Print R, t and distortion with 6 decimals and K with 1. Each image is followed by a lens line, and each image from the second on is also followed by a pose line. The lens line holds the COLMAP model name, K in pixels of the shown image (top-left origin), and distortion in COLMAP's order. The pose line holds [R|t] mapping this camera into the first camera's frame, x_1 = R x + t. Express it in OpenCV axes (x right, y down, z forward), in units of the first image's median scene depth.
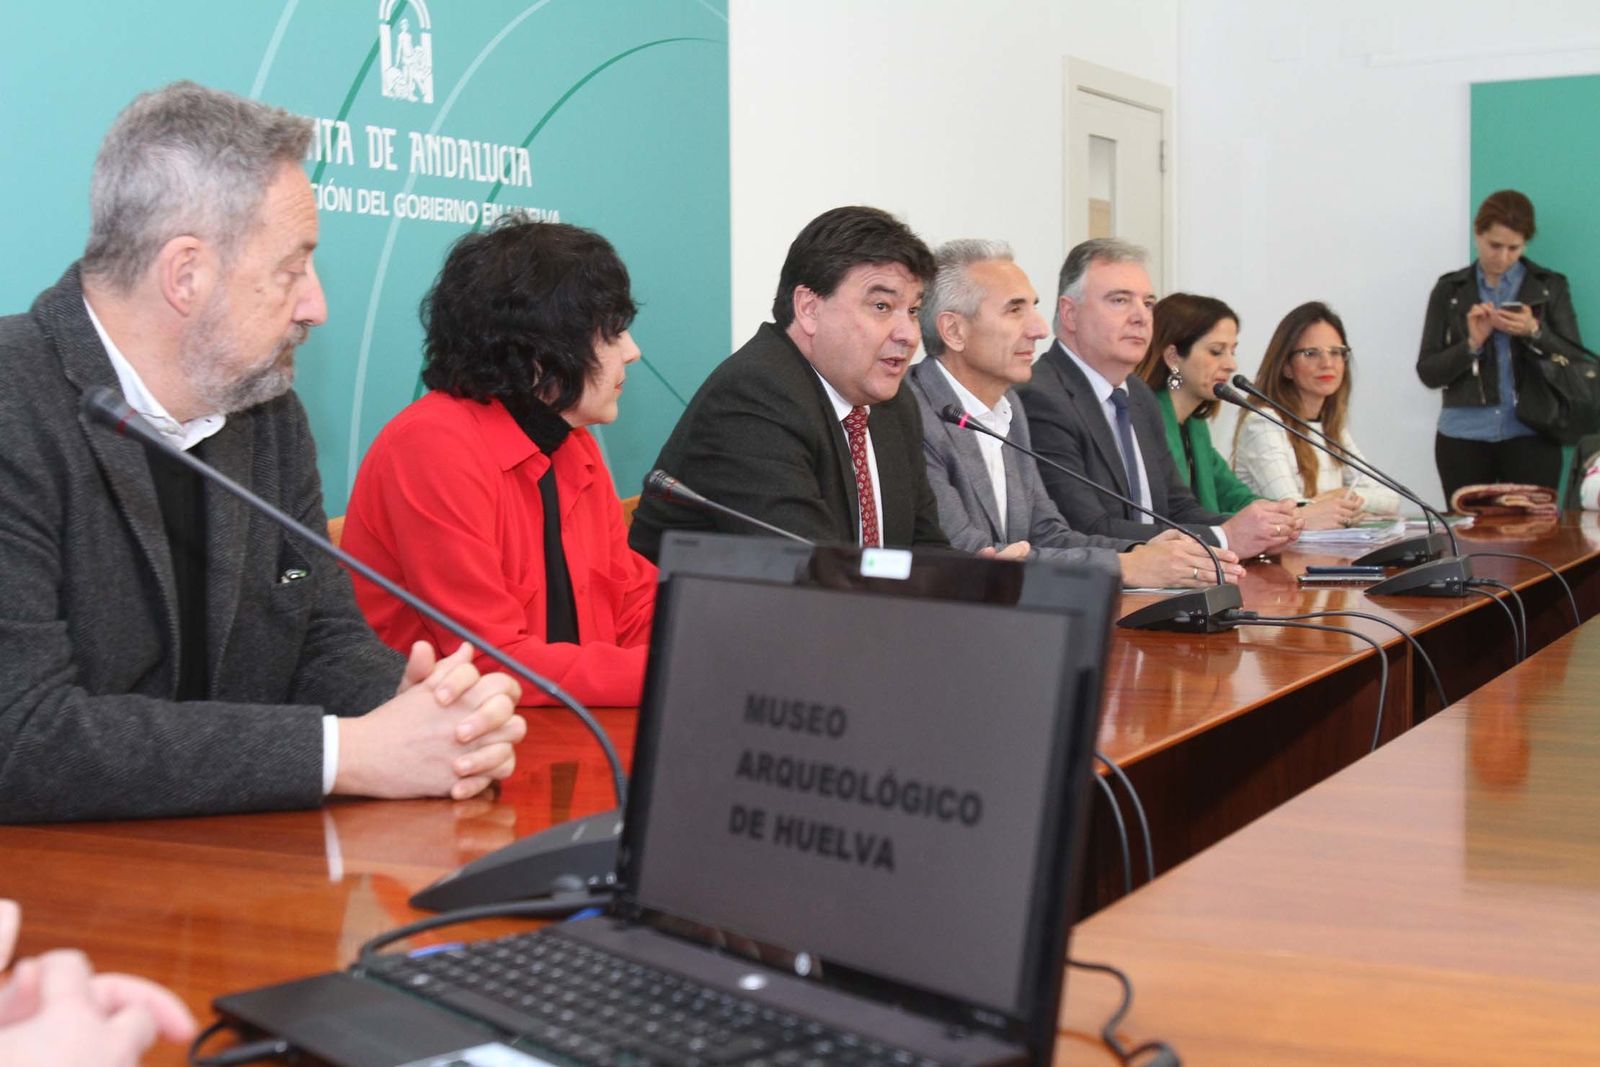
lens RADIAL K [[2300.8, 0, 789.3], [0, 2300.8, 538.8], [0, 0, 1]] dist [-0.025468, -0.024948]
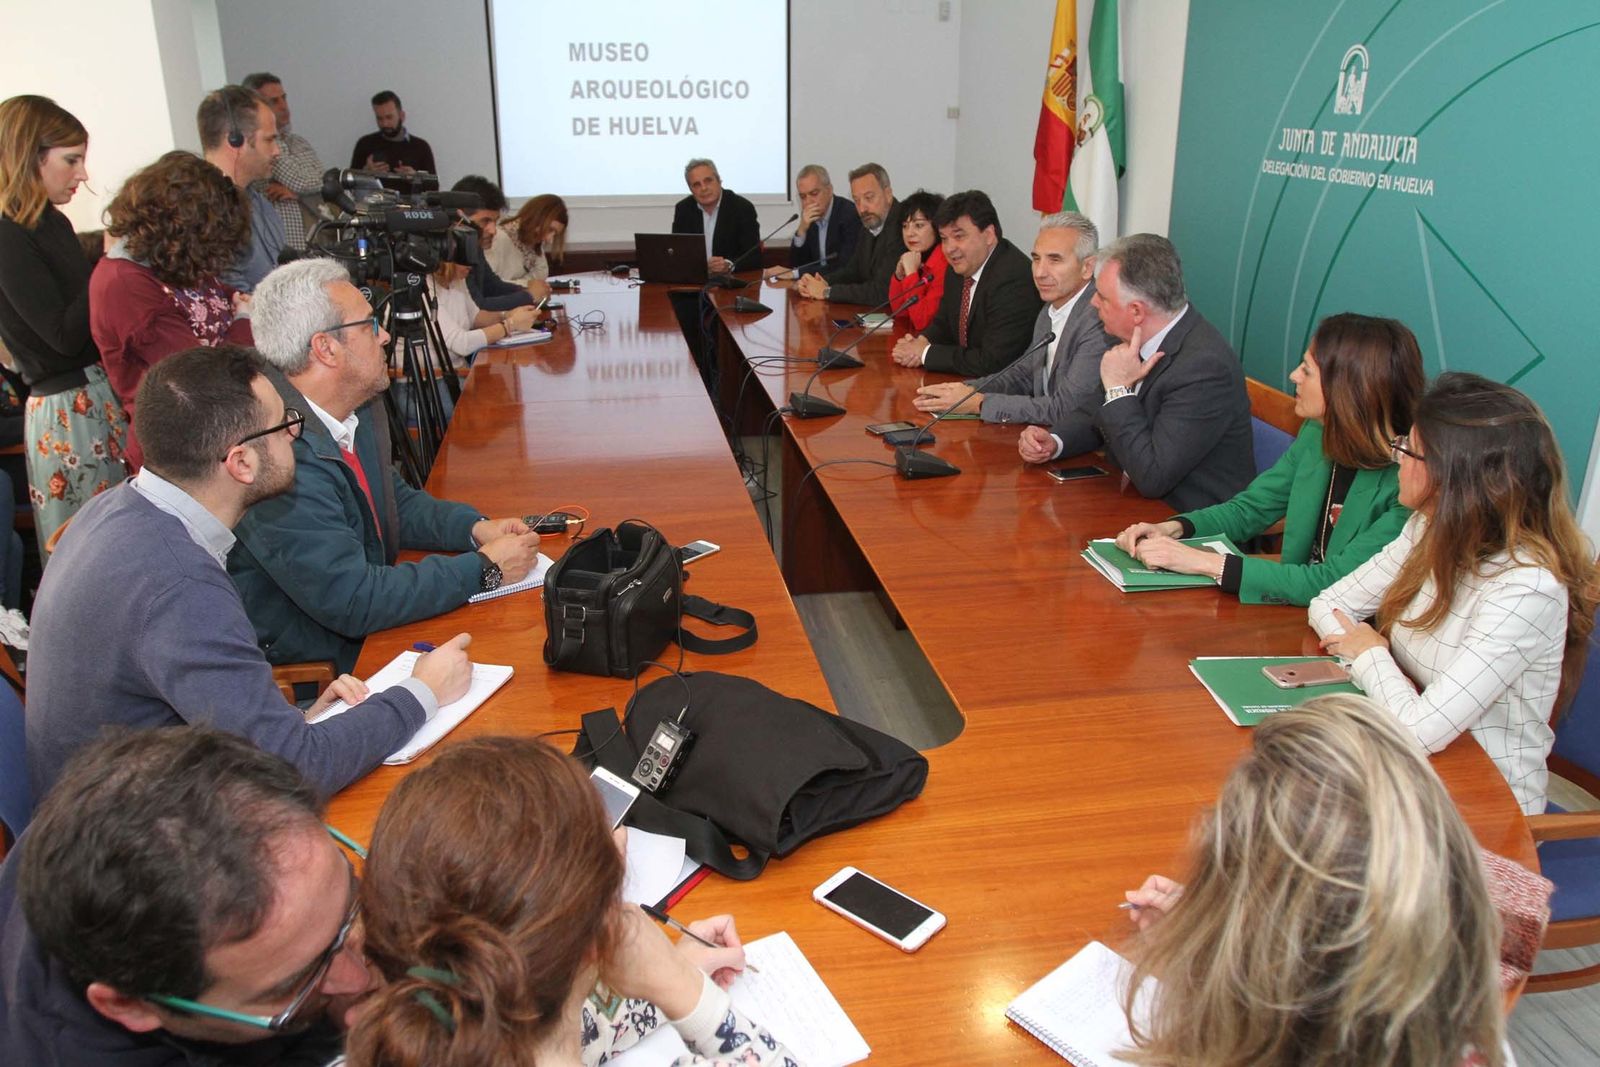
lens RADIAL K [[1177.4, 0, 793.1], [0, 1177.4, 538.2], [0, 0, 1]] dist [-0.099062, 0.062236]
pose [[-0.796920, 0.224890, -0.560663, 0.774047], [-0.034092, 0.909897, 0.413431, -0.254100], [0.603122, 0.348586, -0.717448, 1.552954]]
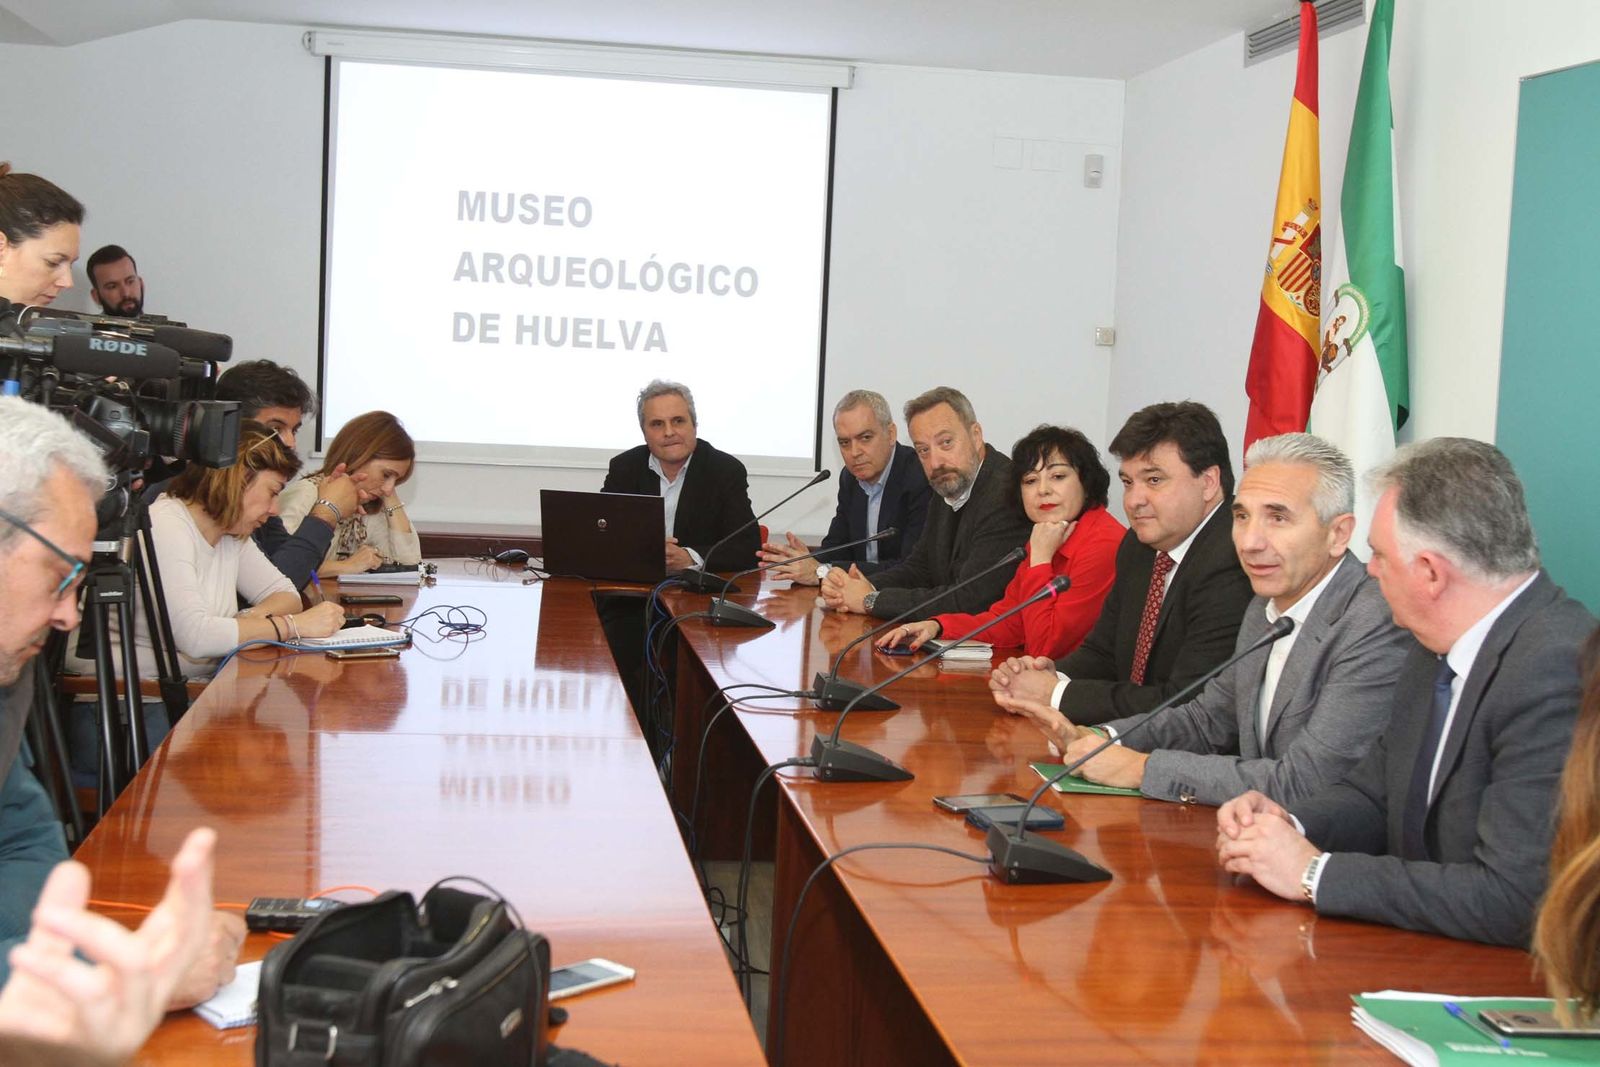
lens RADIAL K [[2063.4, 0, 796.3], [0, 2063.4, 535.4], [0, 0, 1]] dist [-0.027193, 0.053411]
pose [[-0.808518, 0.025812, -0.587905, 0.743060], [-0.077449, 0.985680, 0.149788, -0.192638], [0.583353, 0.166639, -0.794941, 1.528514]]
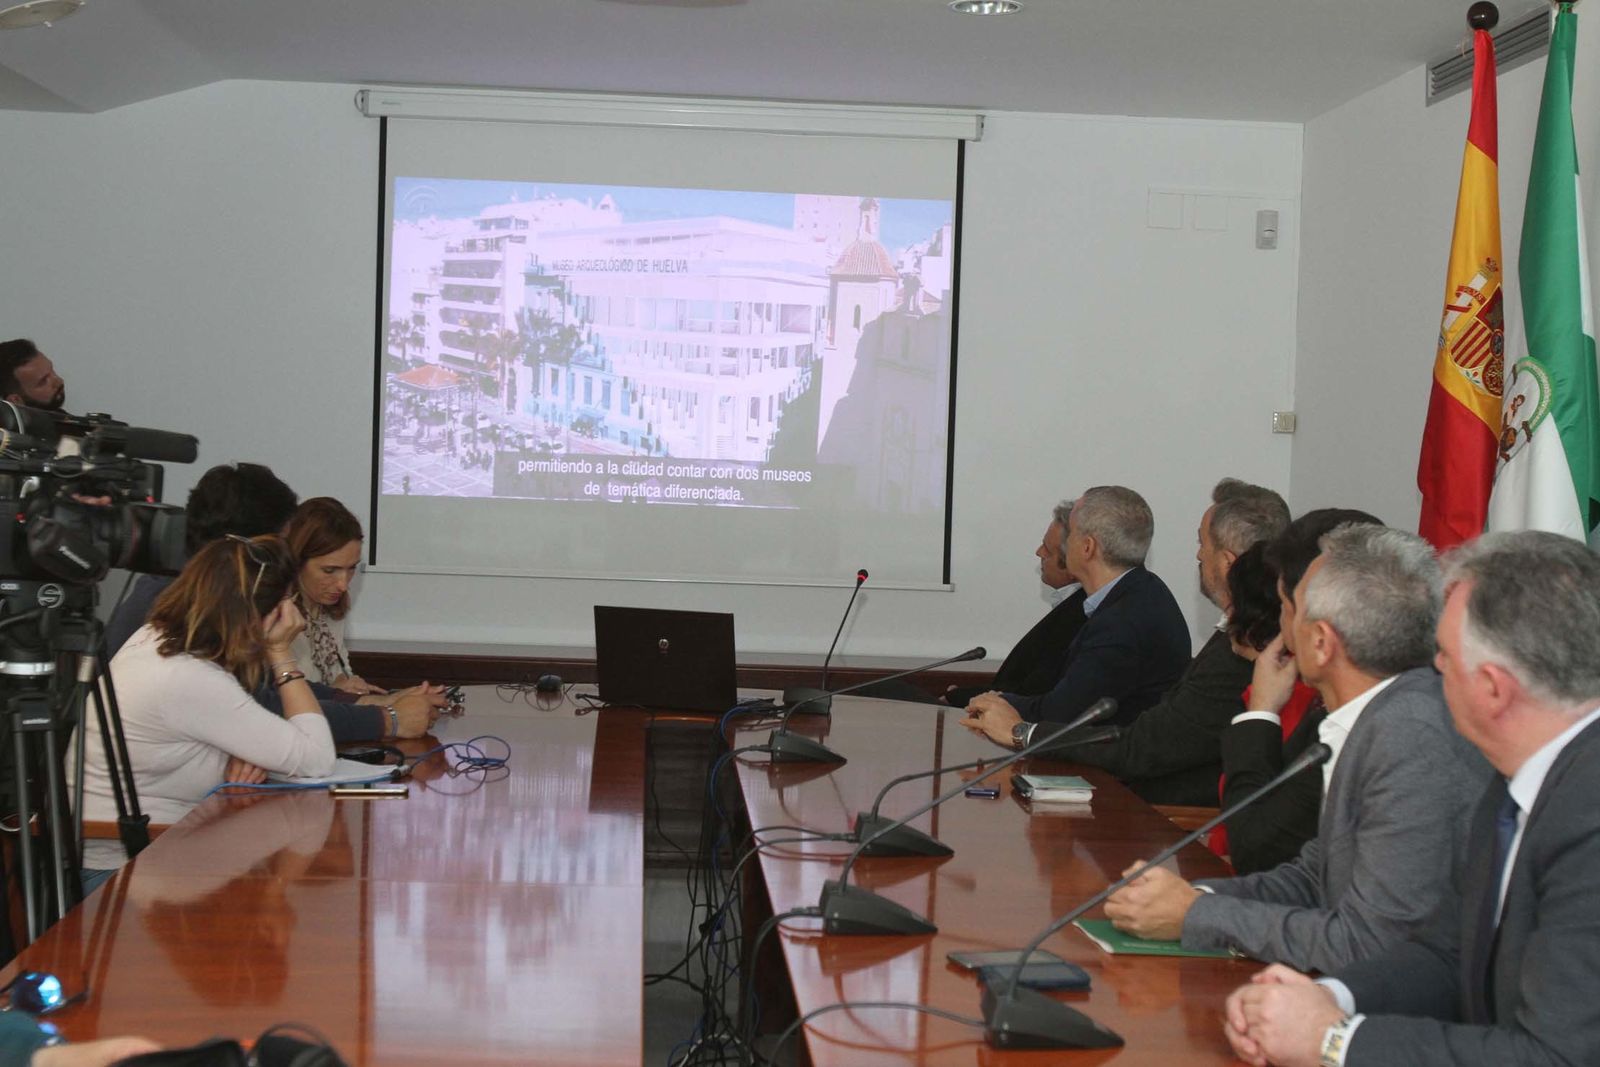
lens RADIAL K [[2439.0, 0, 800.0], [0, 2439.0, 533.5], [0, 0, 1]] dist [-0.007883, 0.062126]
pose [[-0.854850, 0.002298, -0.518870, 0.704317], [-0.060025, 0.992838, 0.103290, -0.199614], [0.515392, 0.119443, -0.848590, 1.595910]]
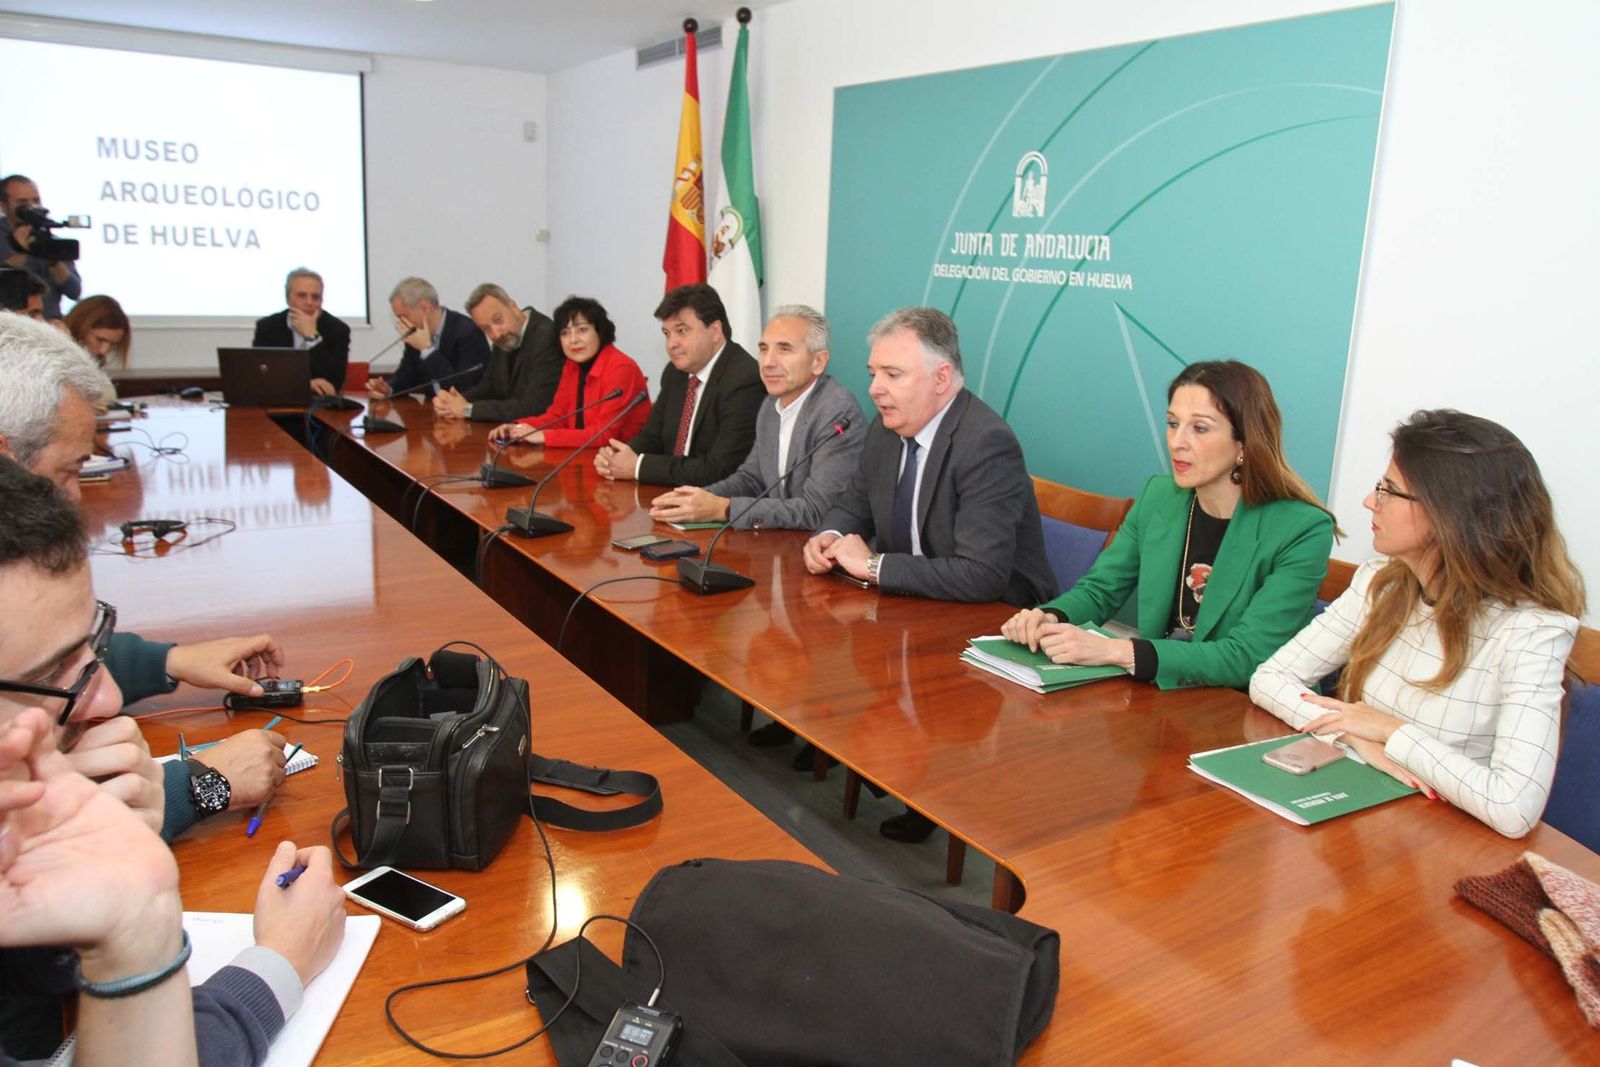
lens RADIAL K [[1177.4, 0, 793.1], [0, 1177.4, 538.2], [0, 0, 1]] dist [-0.099062, 0.062236]
pose [[-0.495627, 0.189322, -0.847650, 0.790094], [-0.098178, 0.957486, 0.271259, -0.186856], [0.862969, 0.217664, -0.455969, 1.372477]]
